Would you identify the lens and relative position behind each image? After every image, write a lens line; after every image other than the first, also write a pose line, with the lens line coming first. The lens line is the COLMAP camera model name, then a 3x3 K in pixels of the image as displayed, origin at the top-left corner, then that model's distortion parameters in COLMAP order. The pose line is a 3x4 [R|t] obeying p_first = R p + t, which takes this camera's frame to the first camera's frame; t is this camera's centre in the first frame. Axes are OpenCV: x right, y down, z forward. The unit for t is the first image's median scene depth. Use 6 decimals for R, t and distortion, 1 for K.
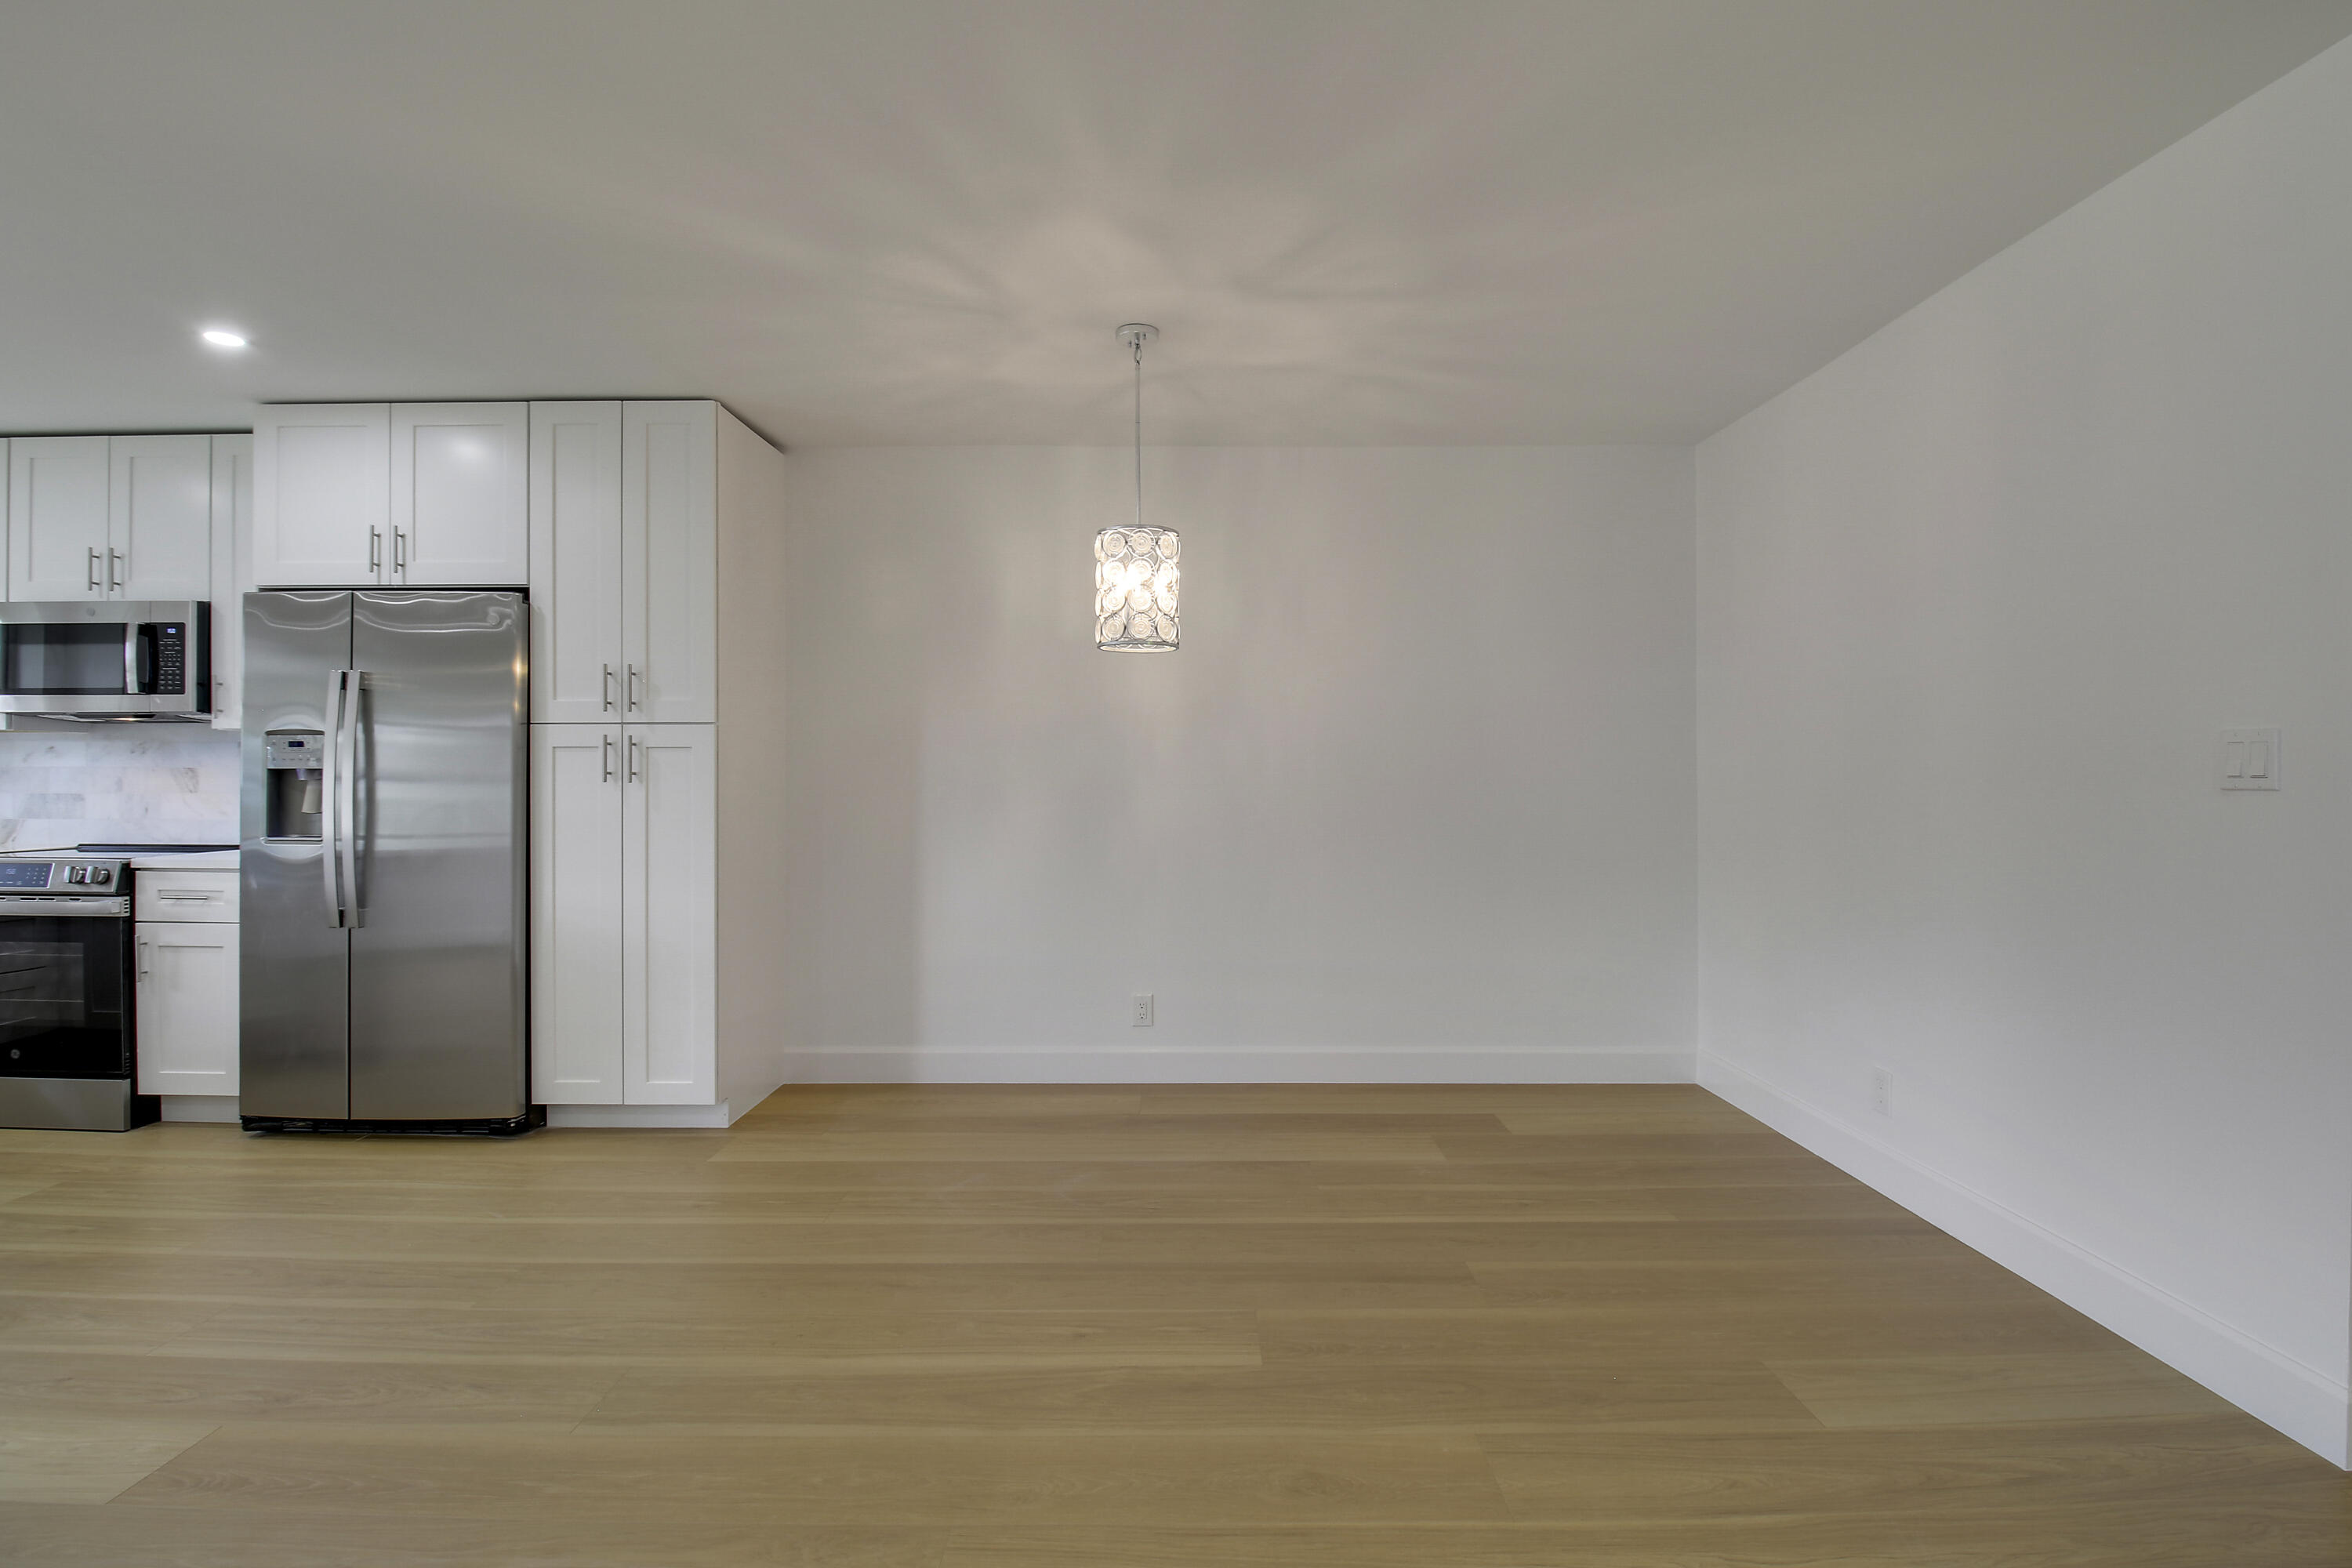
lens RADIAL K [[1133.8, 0, 1177.5], [0, 1133.8, 774.8], [0, 0, 1]] dist [-0.001960, -0.006120]
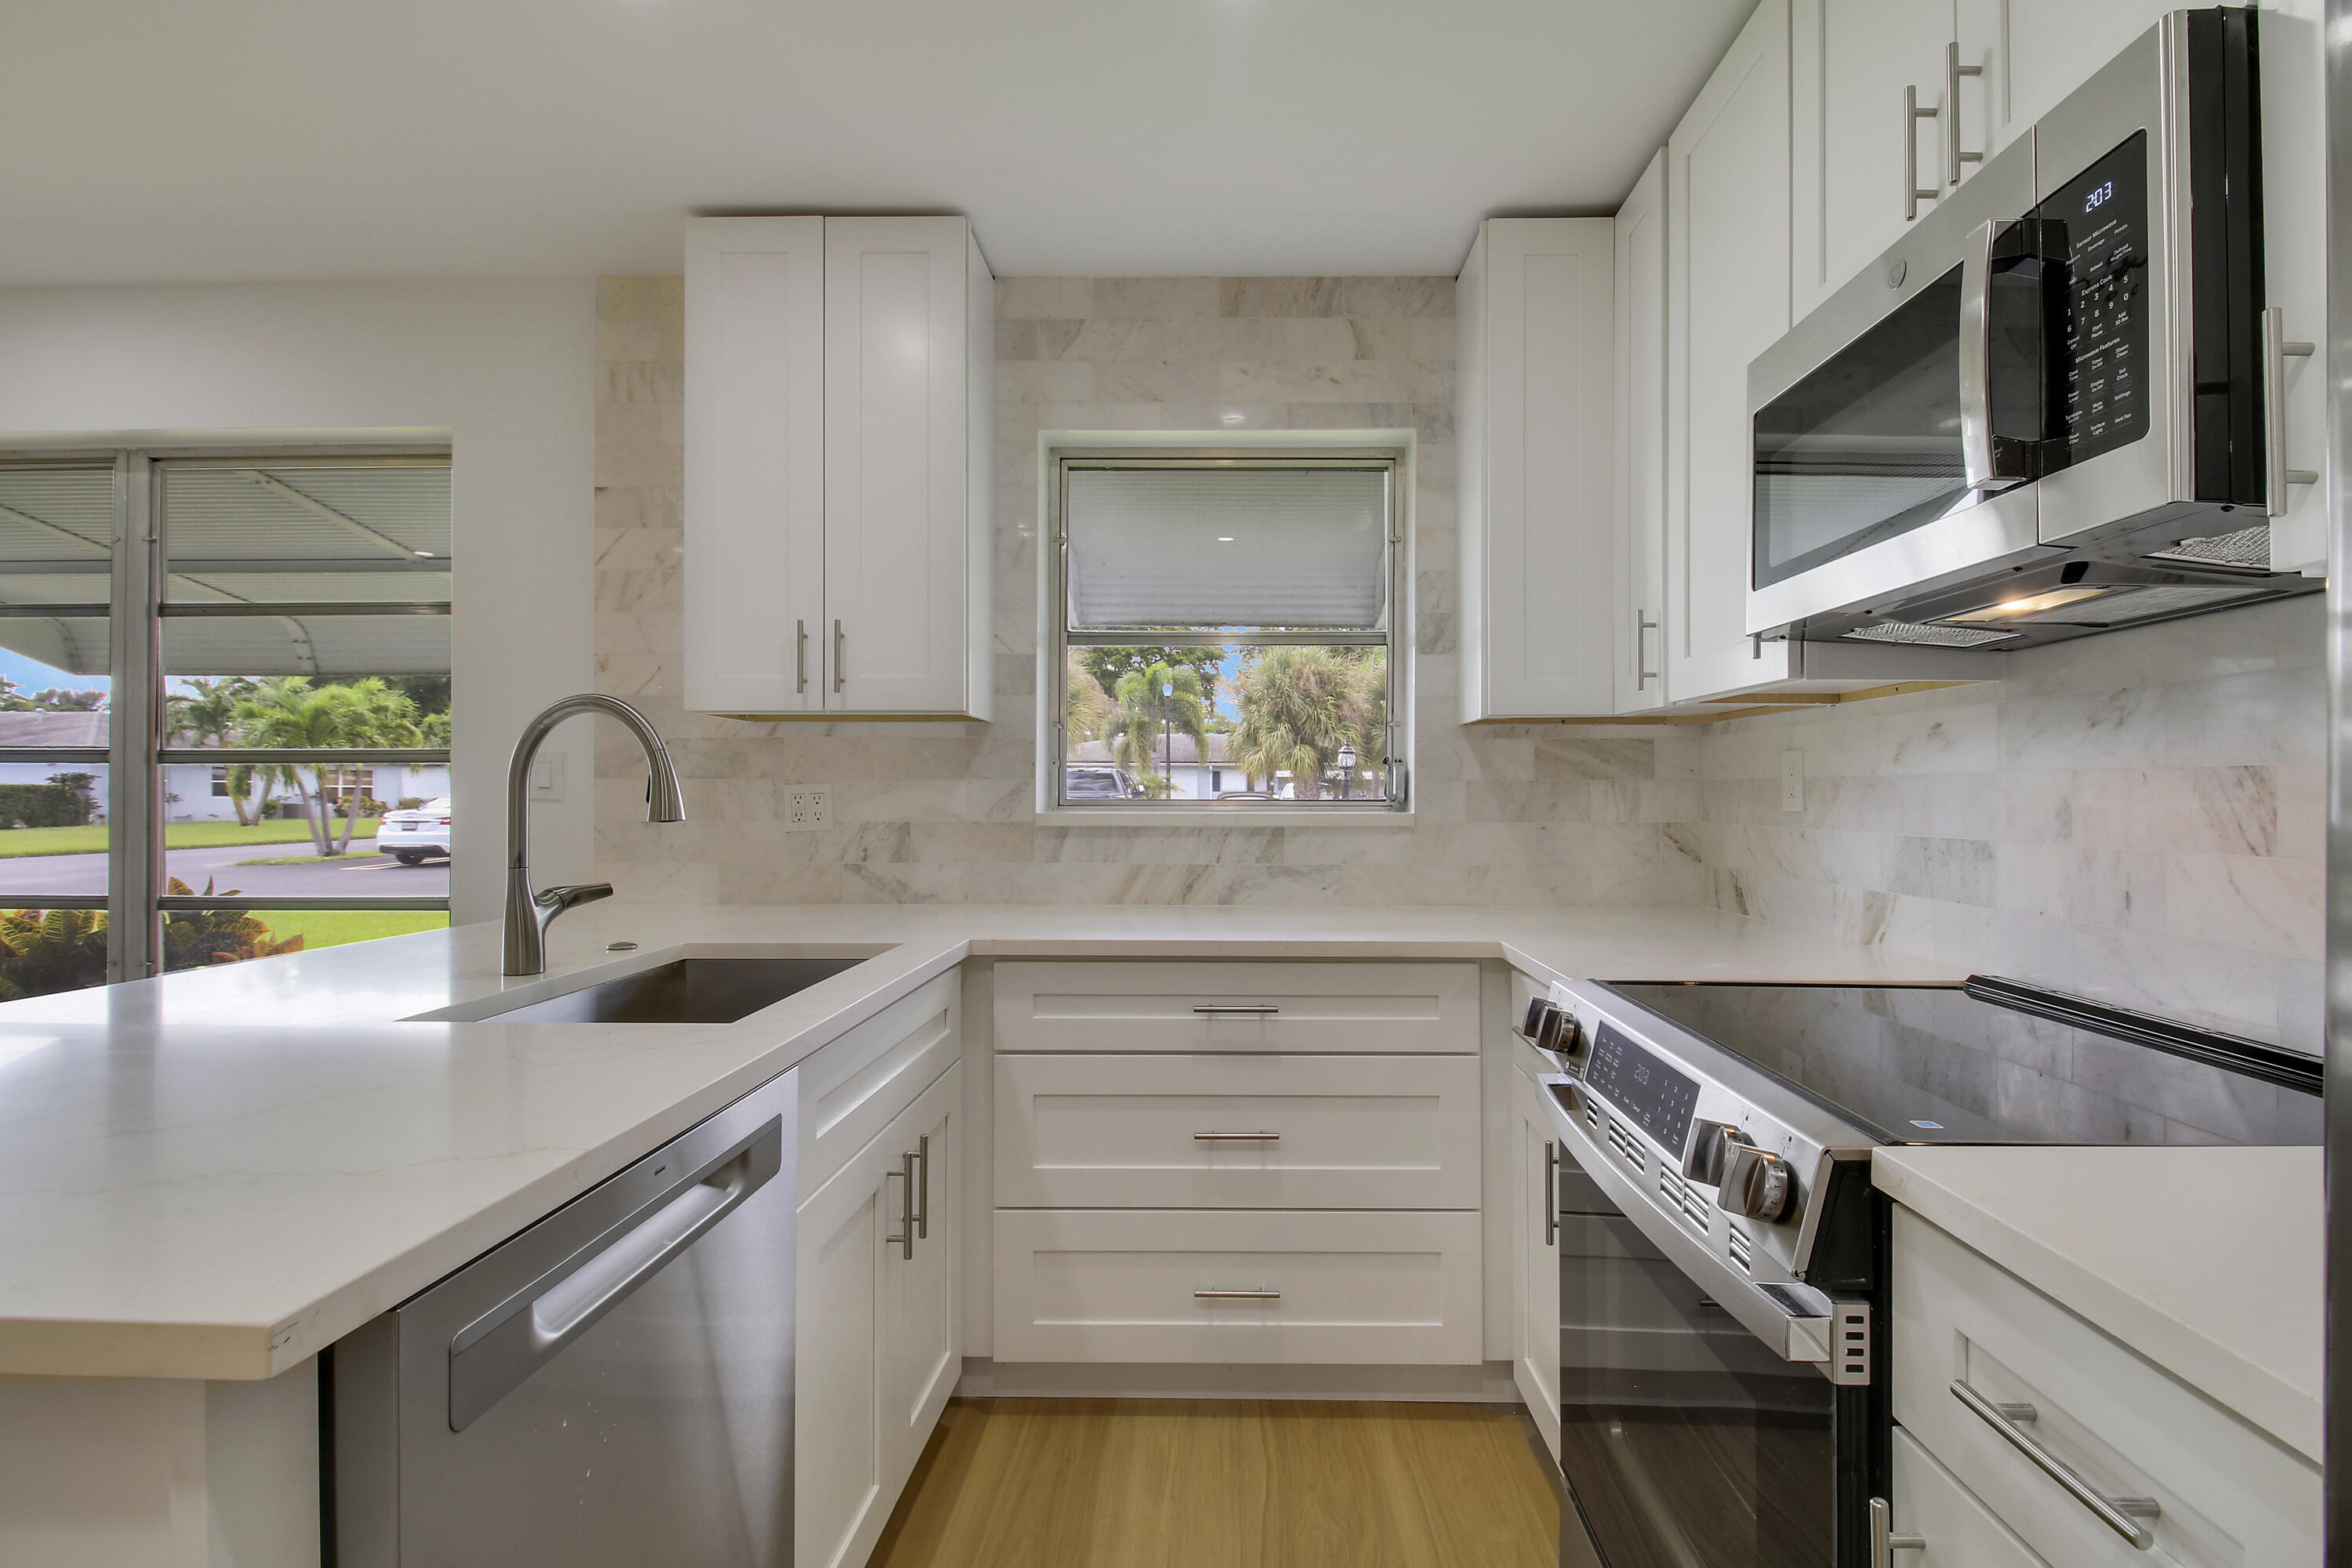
lens RADIAL K [[1133.8, 0, 1230.7], [0, 1133.8, 796.1], [0, 0, 1]] dist [-0.001960, -0.006120]
pose [[0.013501, 0.002659, -0.999905, -0.740897], [-0.004594, 0.999986, 0.002597, 0.001919], [0.999898, 0.004559, 0.013513, 0.920695]]
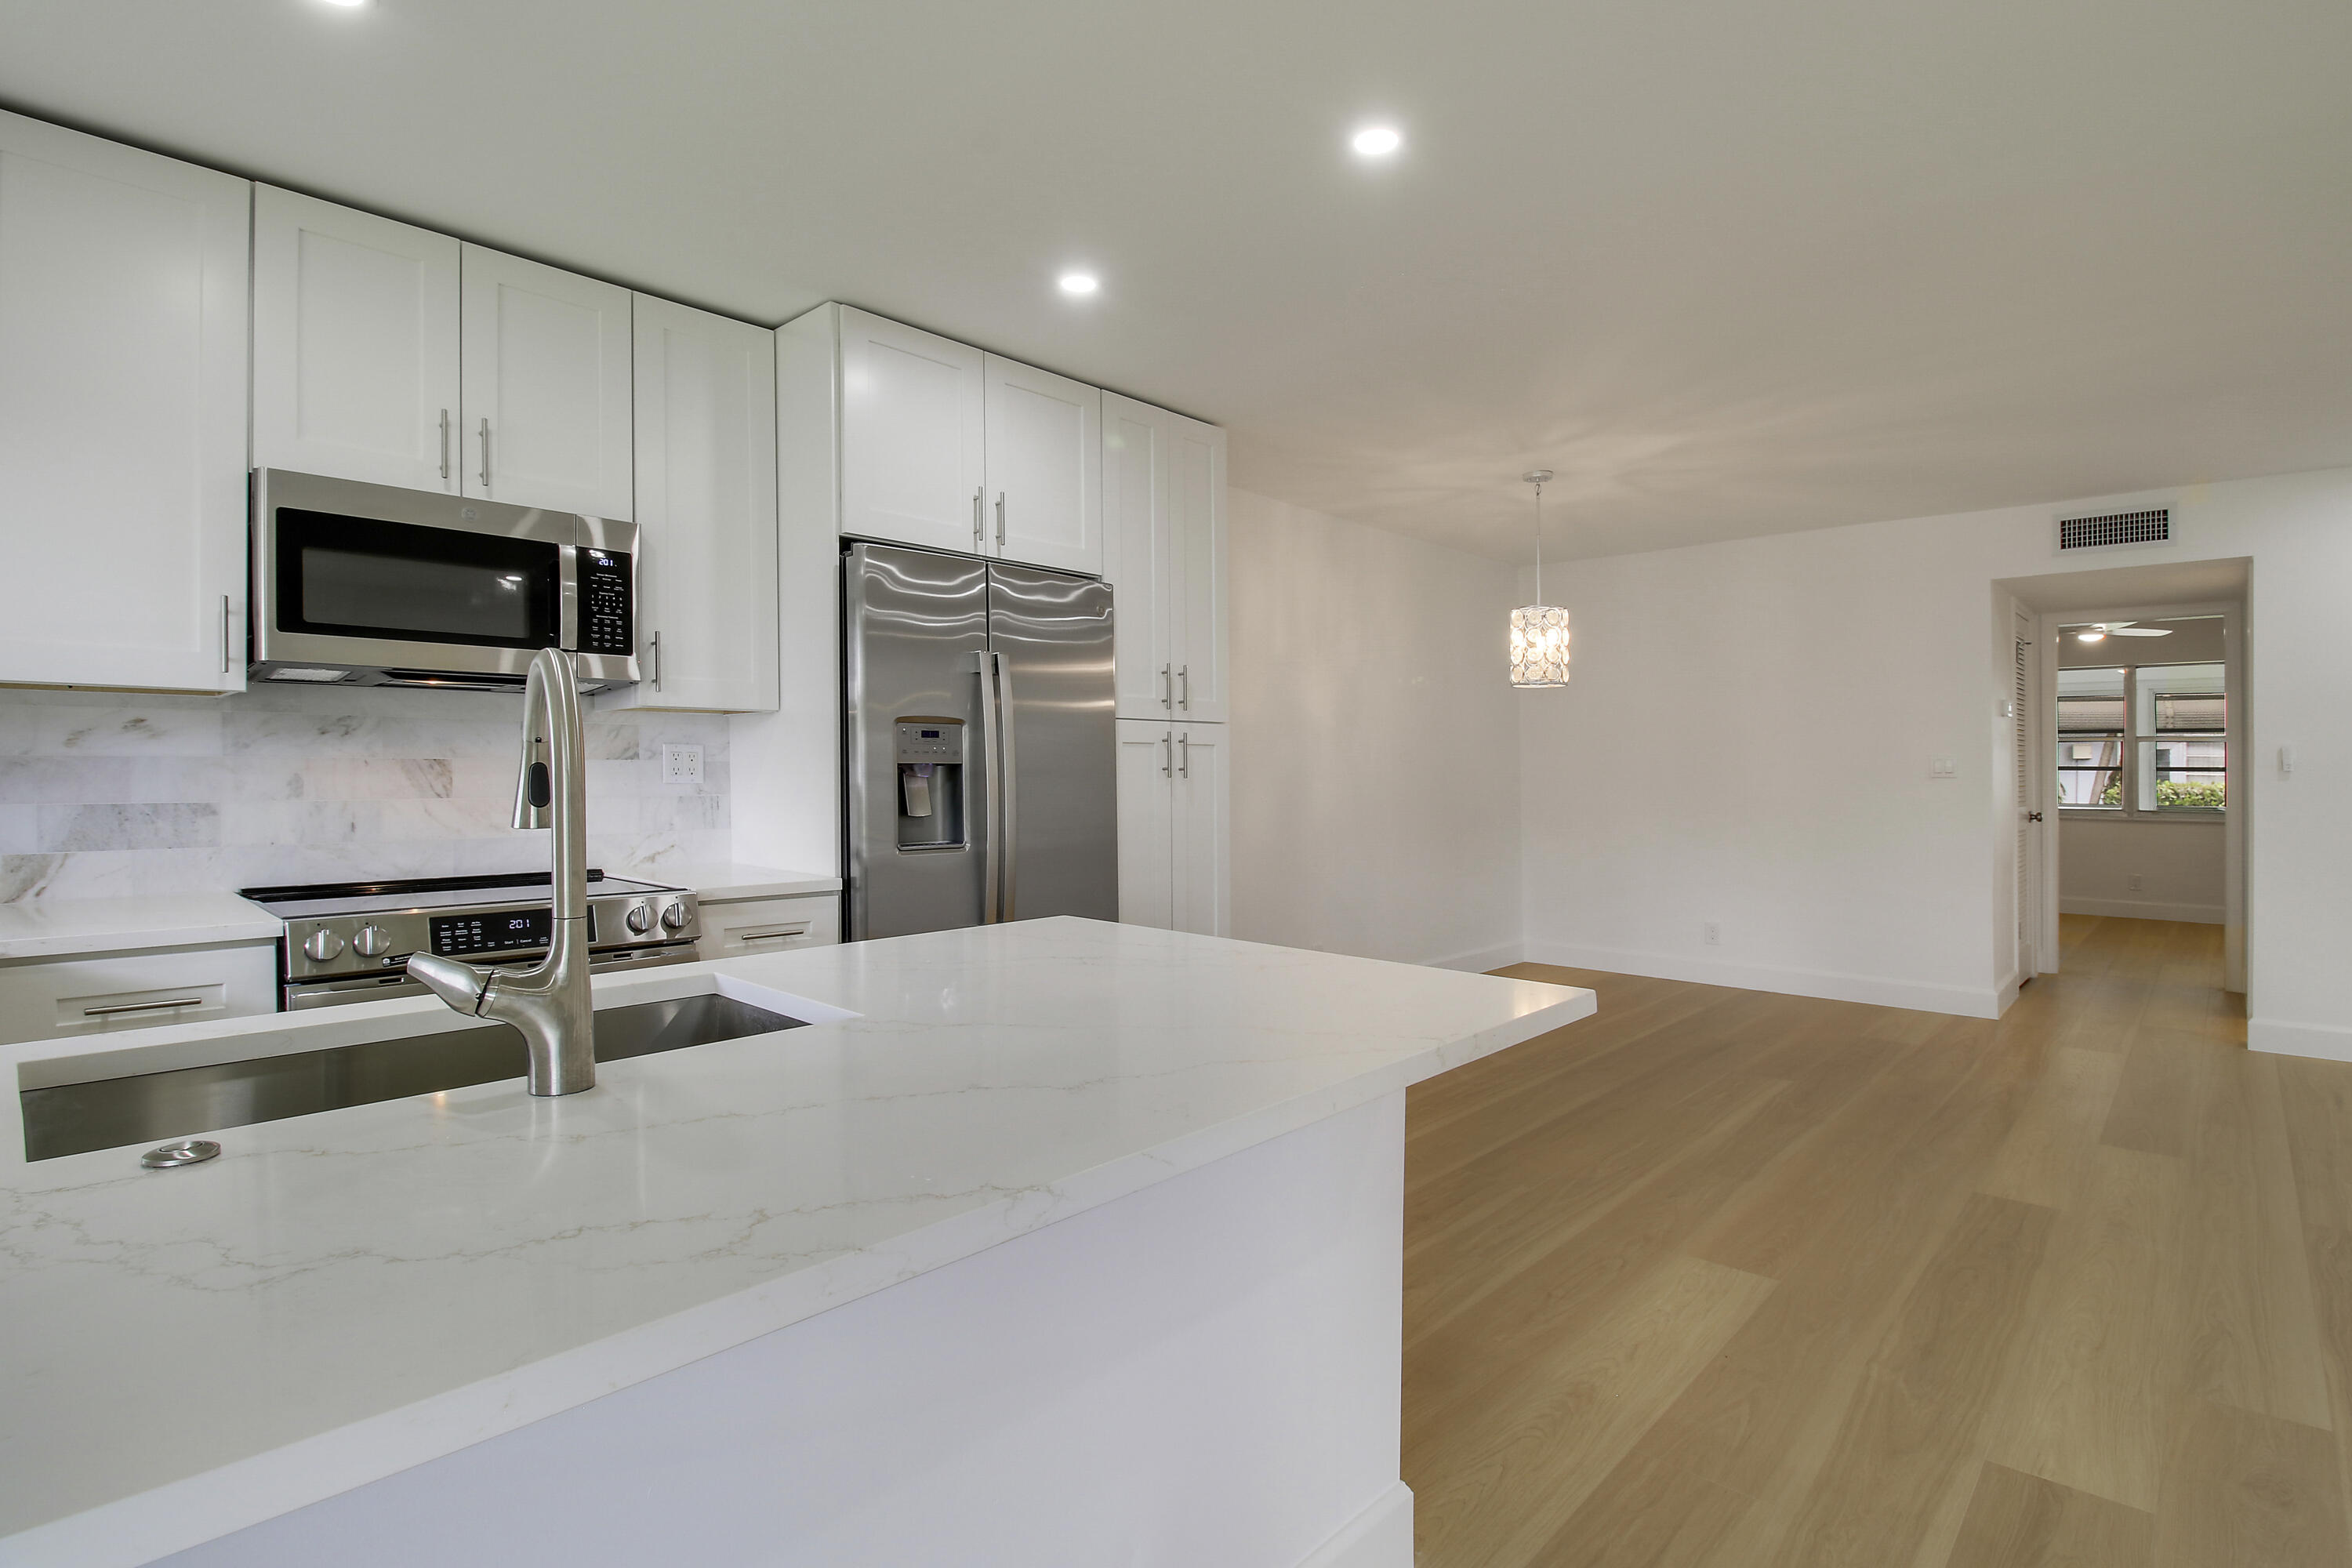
lens RADIAL K [[1133.8, 0, 1197.5], [0, 1133.8, 767.2], [0, 0, 1]] dist [-0.001960, -0.006120]
pose [[0.675184, 0.004236, 0.737638, -1.322266], [-0.000486, 0.999986, -0.005298, 0.001750], [-0.737650, 0.003218, 0.675176, 0.297510]]
